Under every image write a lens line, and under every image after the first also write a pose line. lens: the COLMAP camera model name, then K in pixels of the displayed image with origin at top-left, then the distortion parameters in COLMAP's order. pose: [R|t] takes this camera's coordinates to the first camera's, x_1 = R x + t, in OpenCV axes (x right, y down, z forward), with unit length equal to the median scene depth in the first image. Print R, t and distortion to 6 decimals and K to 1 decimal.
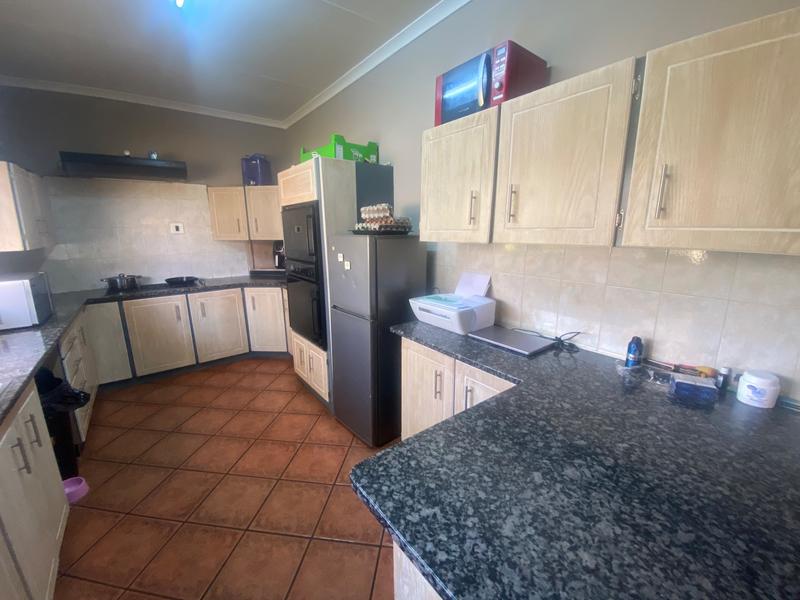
lens RADIAL K [[325.6, 0, 392.3], [0, 325.6, 297.9], [0, 0, 1]] dist [0.024277, -0.024720]
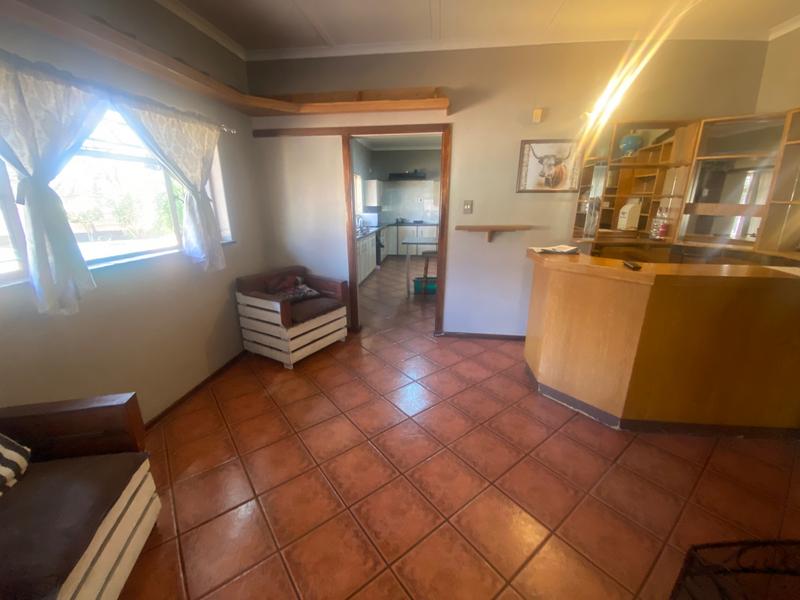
lens RADIAL K [[325.6, 0, 392.3], [0, 325.6, 297.9], [0, 0, 1]] dist [0.024277, -0.024720]
pose [[0.712162, 0.196215, -0.674036, 1.100581], [-0.141601, 0.980560, 0.135836, 0.229160], [0.687586, -0.001293, 0.726102, -1.029764]]
